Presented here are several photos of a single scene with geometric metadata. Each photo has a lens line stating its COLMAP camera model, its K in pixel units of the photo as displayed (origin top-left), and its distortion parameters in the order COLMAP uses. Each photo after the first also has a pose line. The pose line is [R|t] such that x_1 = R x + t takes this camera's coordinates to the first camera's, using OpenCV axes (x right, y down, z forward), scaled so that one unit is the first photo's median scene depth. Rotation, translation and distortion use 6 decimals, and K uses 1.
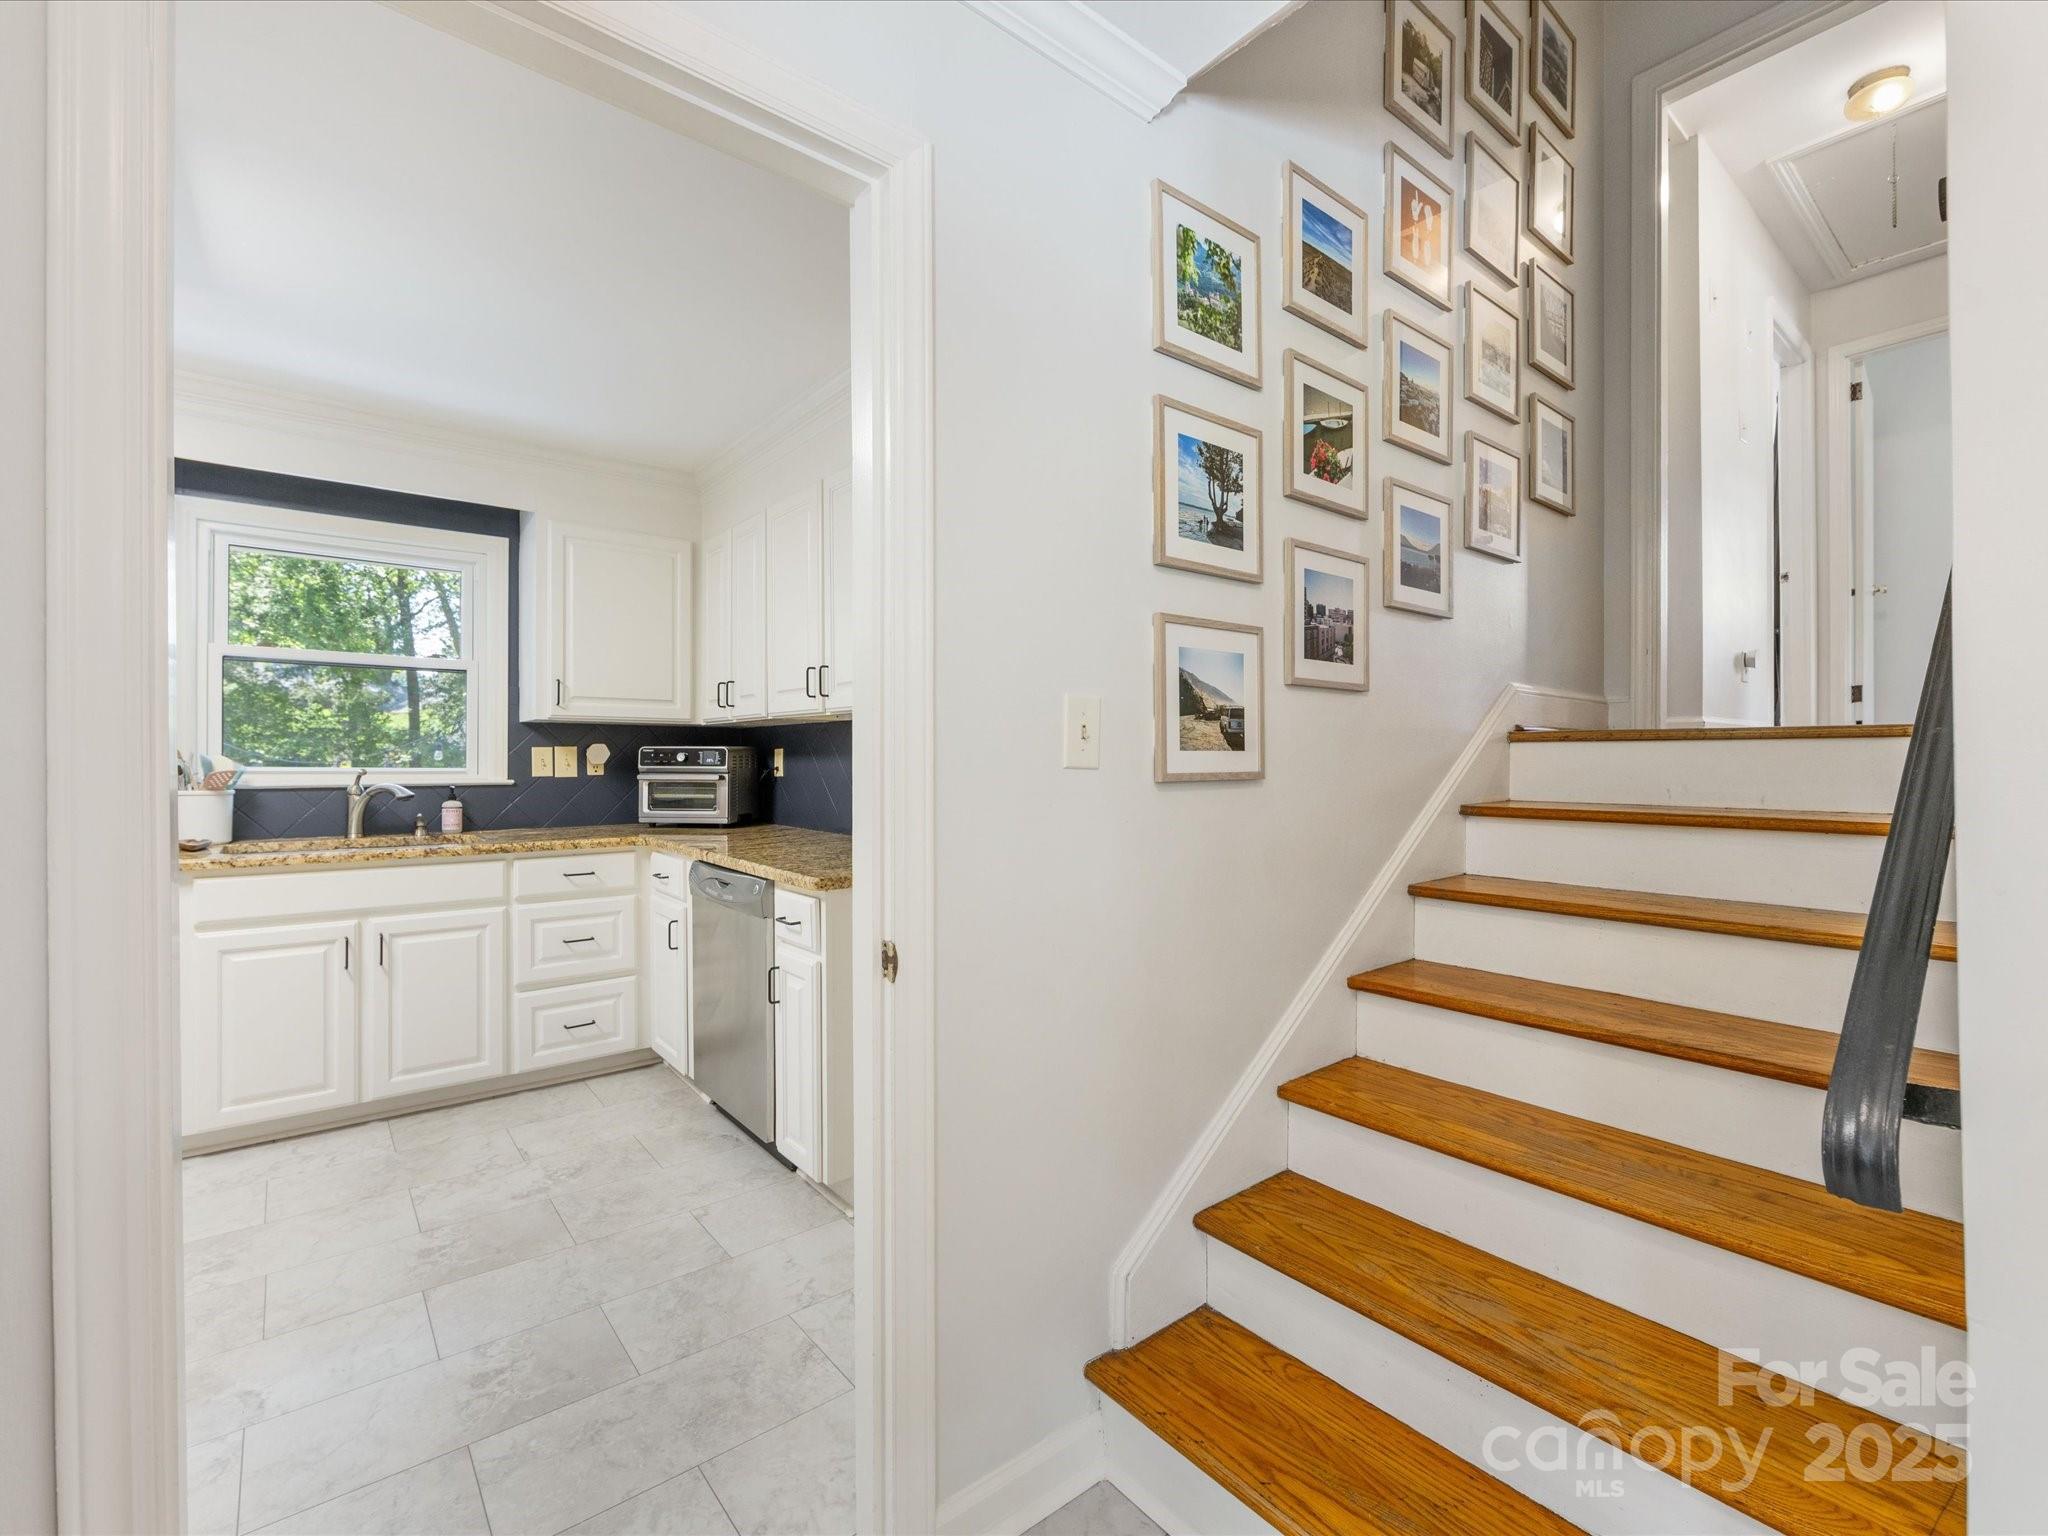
lens RADIAL K [[904.6, 0, 1024.0], [0, 904.6, 768.0], [0, 0, 1]] dist [-0.002438, -0.000558]
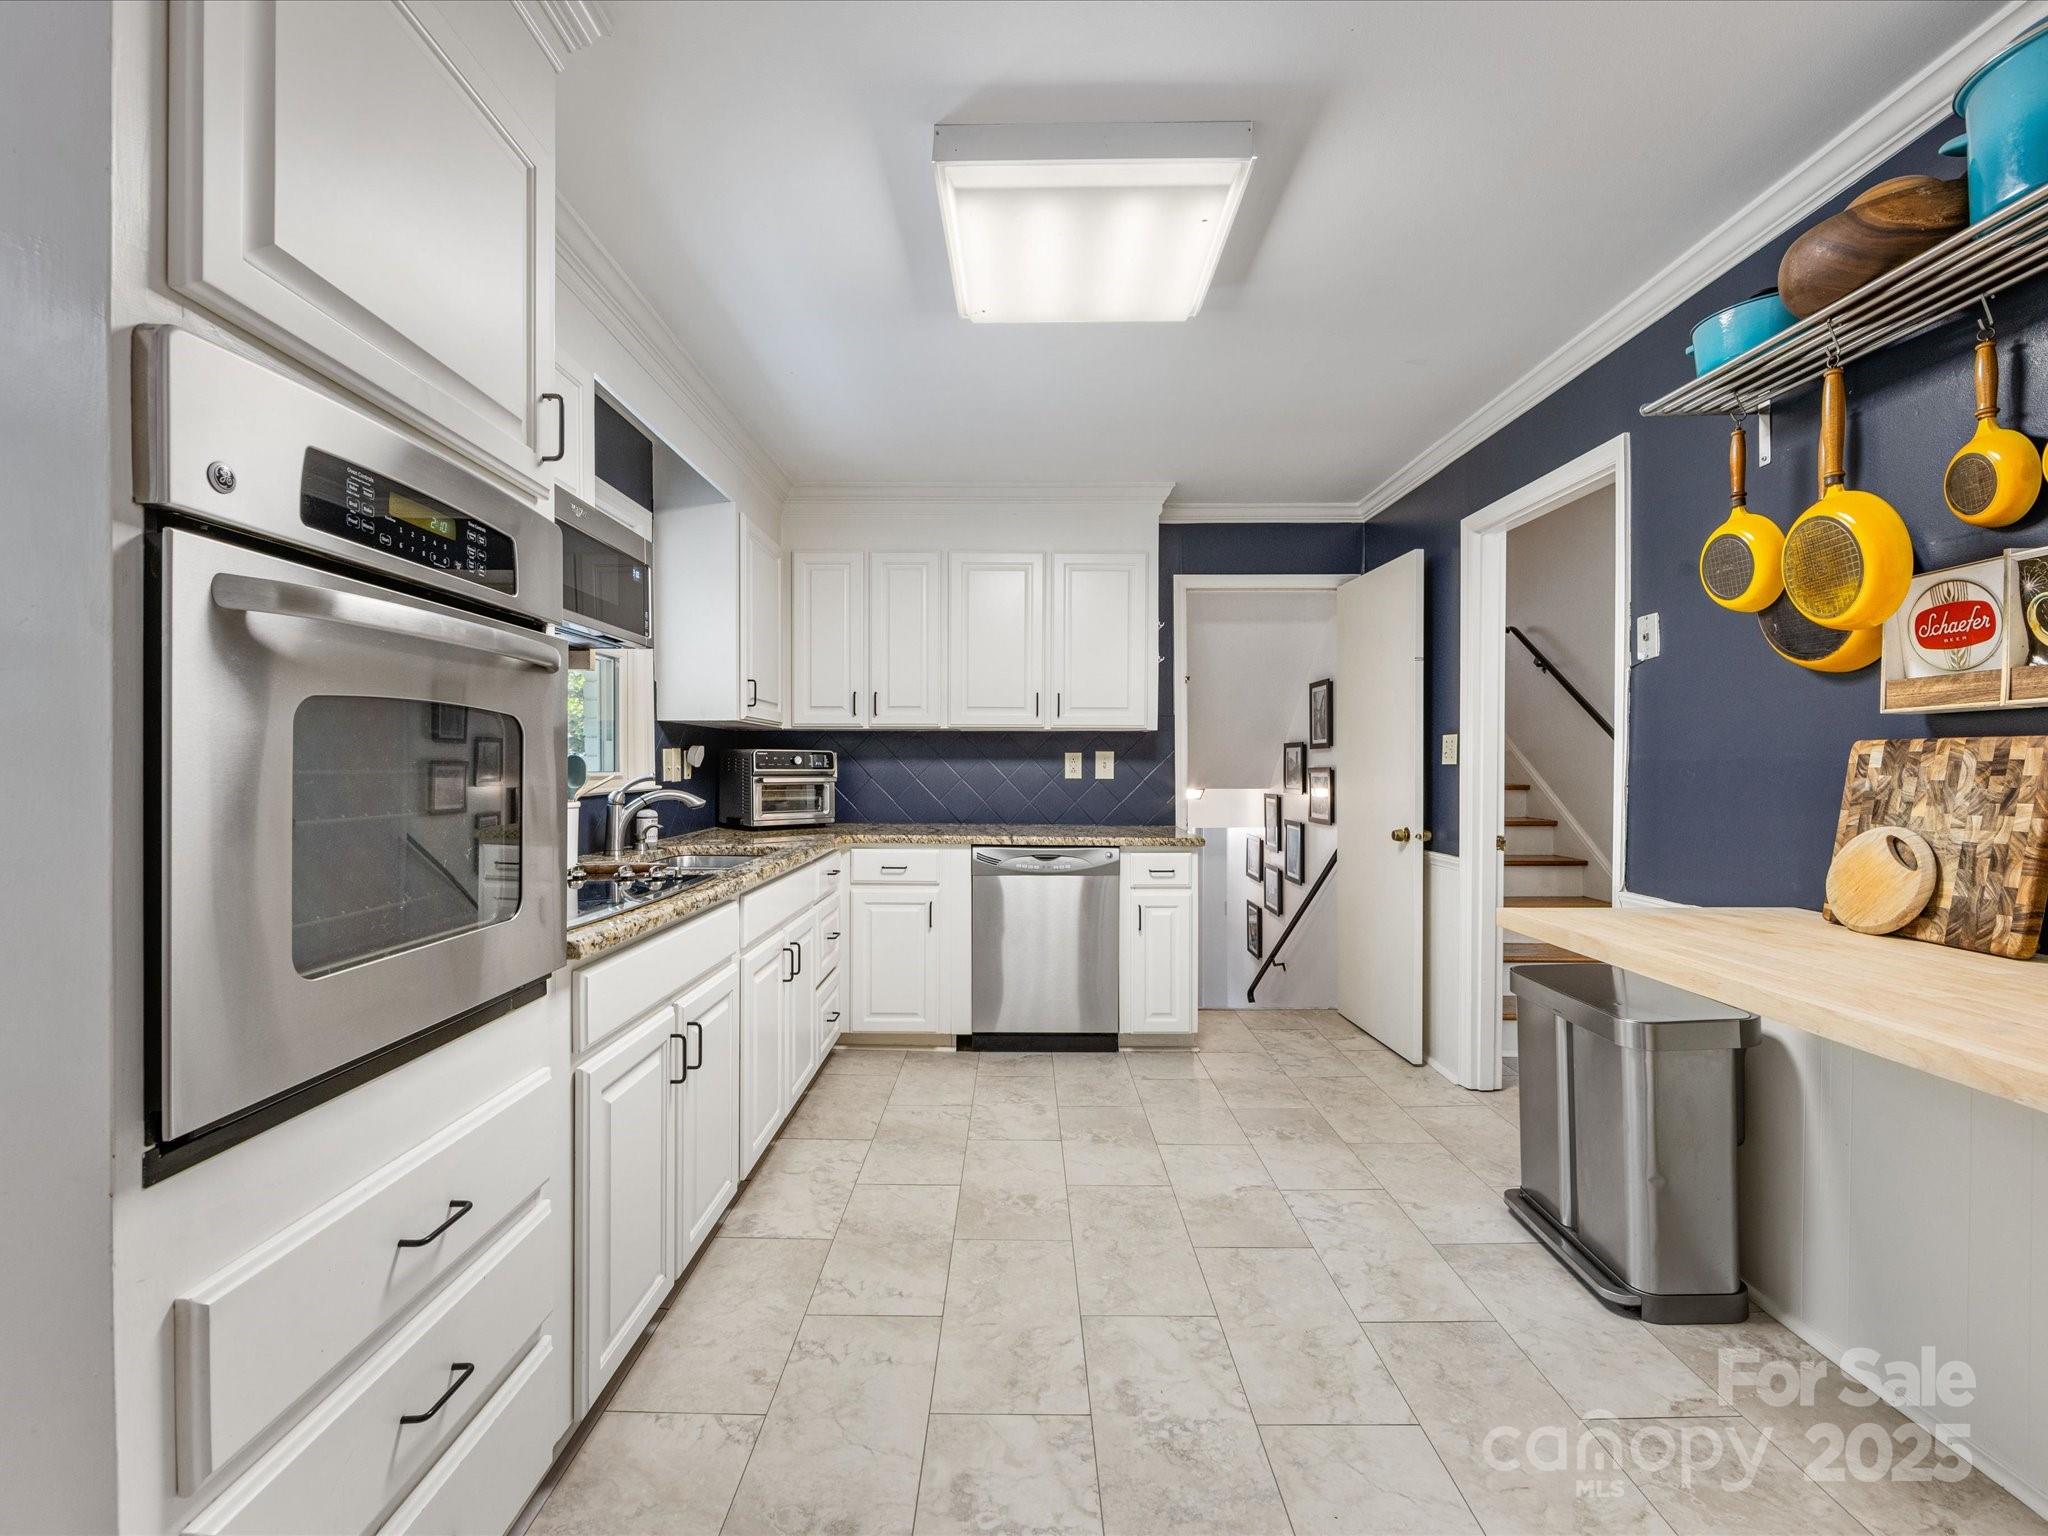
lens RADIAL K [[904.1, 0, 1021.6], [0, 904.1, 770.8], [0, 0, 1]] dist [-0.000839, -0.000574]
pose [[0.626271, -0.005519, 0.779586, -1.155928], [0.005140, 0.999982, 0.002951, -0.001902], [-0.779589, 0.002159, 0.626288, 0.175626]]
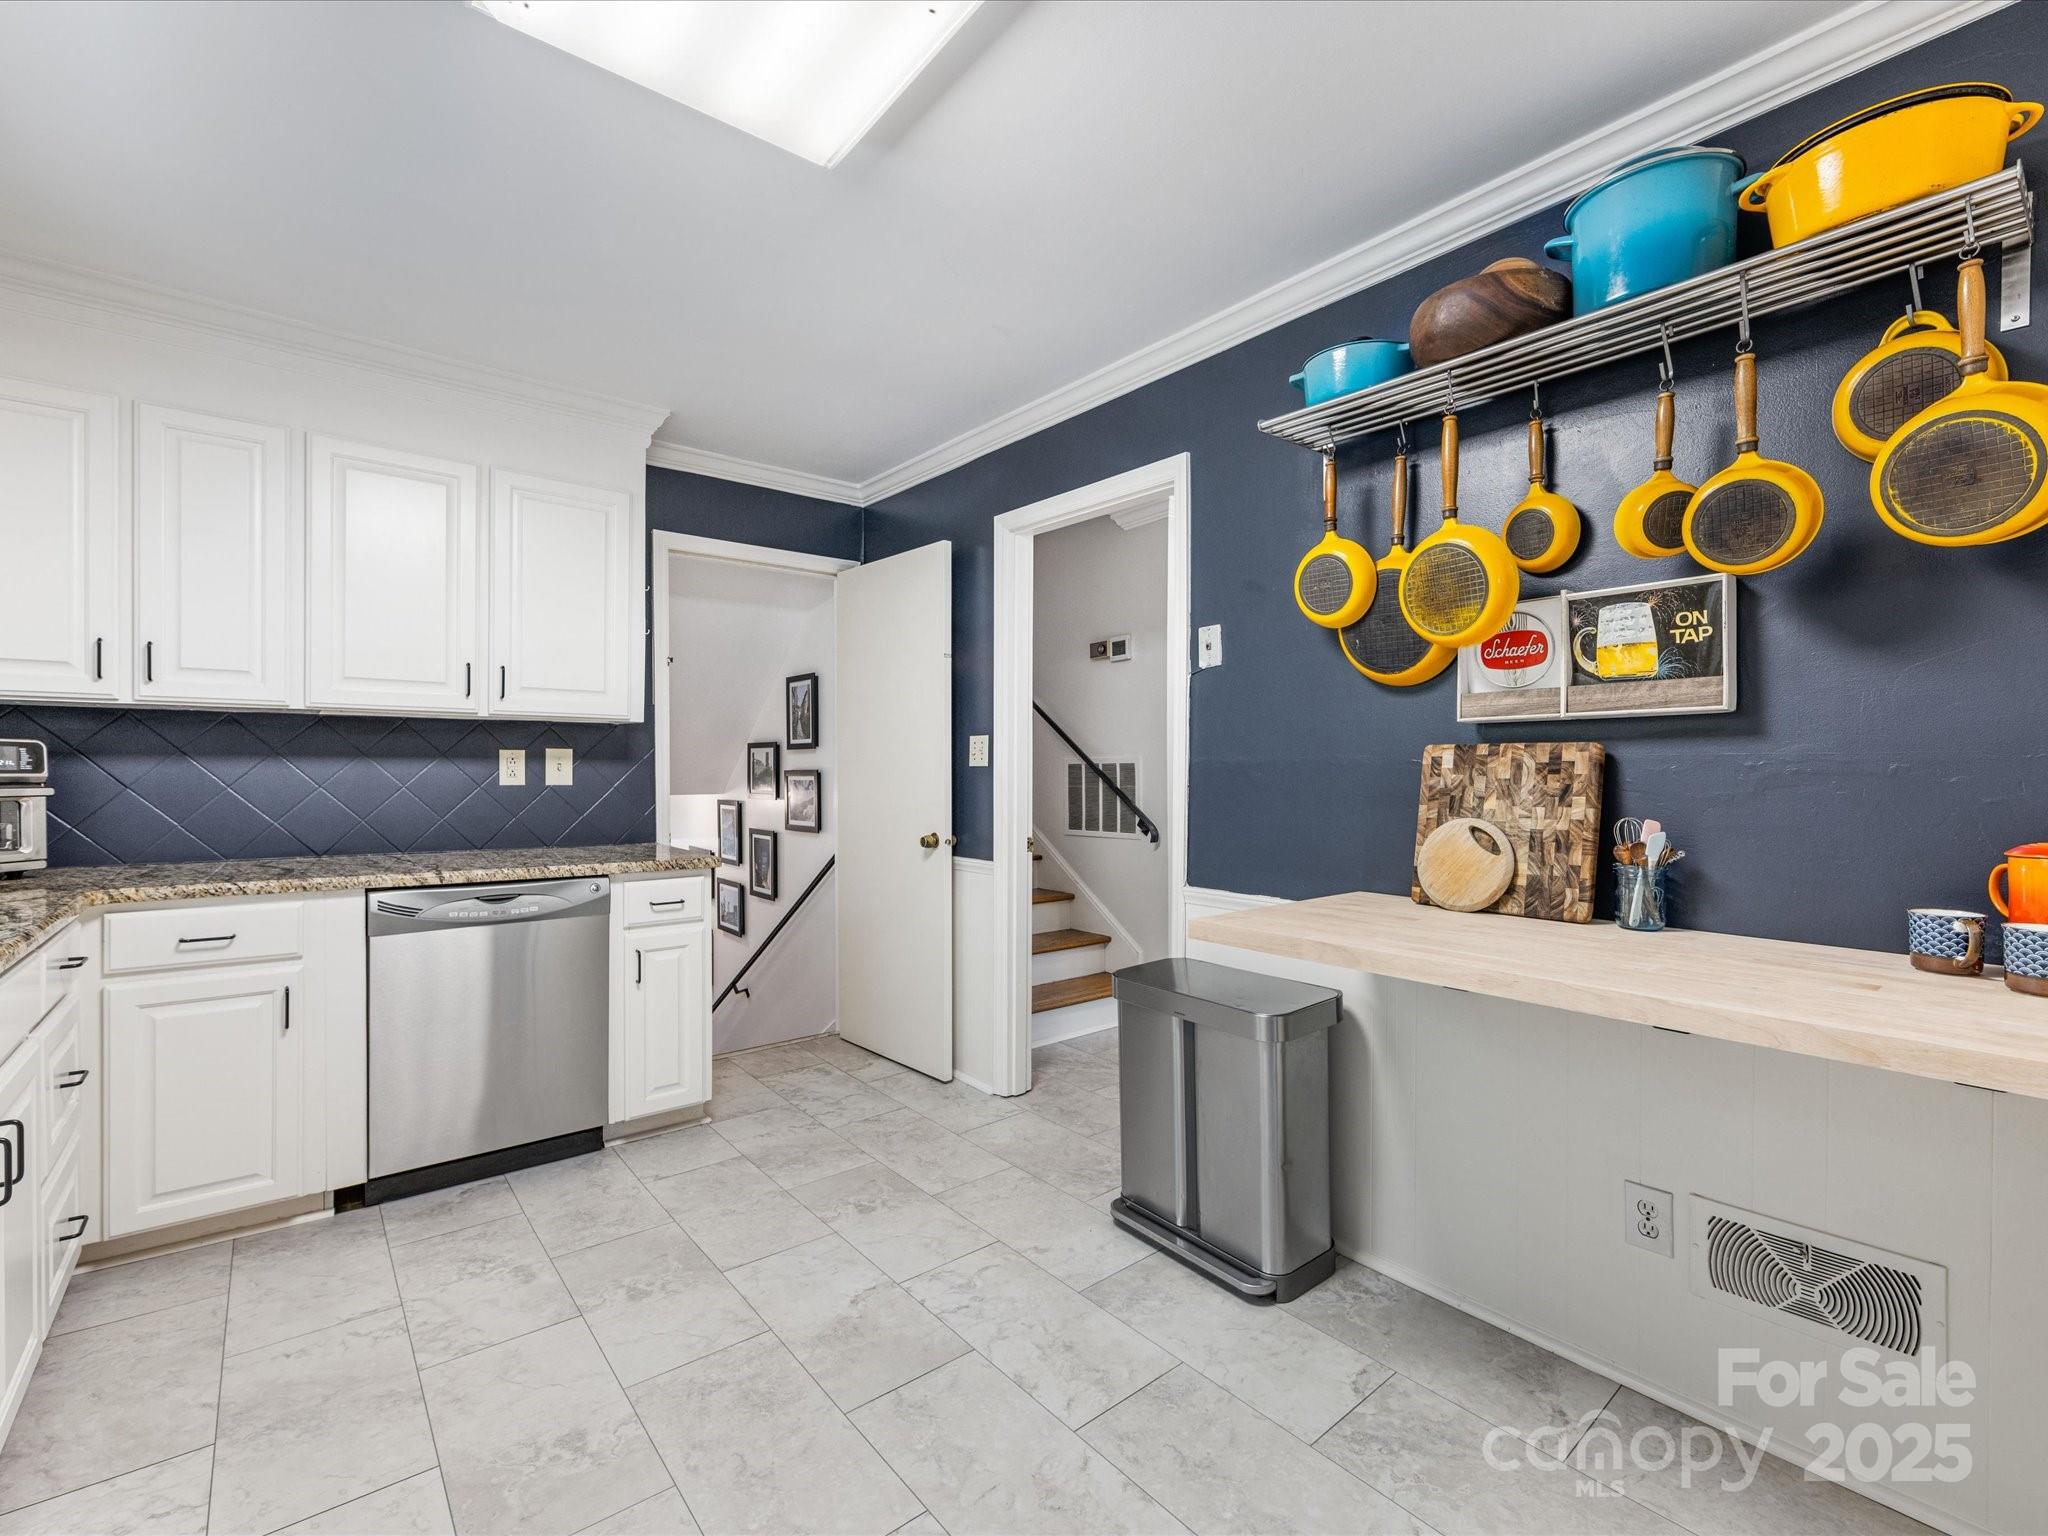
lens RADIAL K [[907.5, 0, 1022.2], [0, 907.5, 771.4], [0, 0, 1]] dist [-0.001869, -0.000487]
pose [[-0.009212, -0.003639, 0.999951, -1.053679], [0.005796, 0.999976, 0.003692, -0.001382], [-0.999941, 0.005829, -0.009190, 0.403782]]
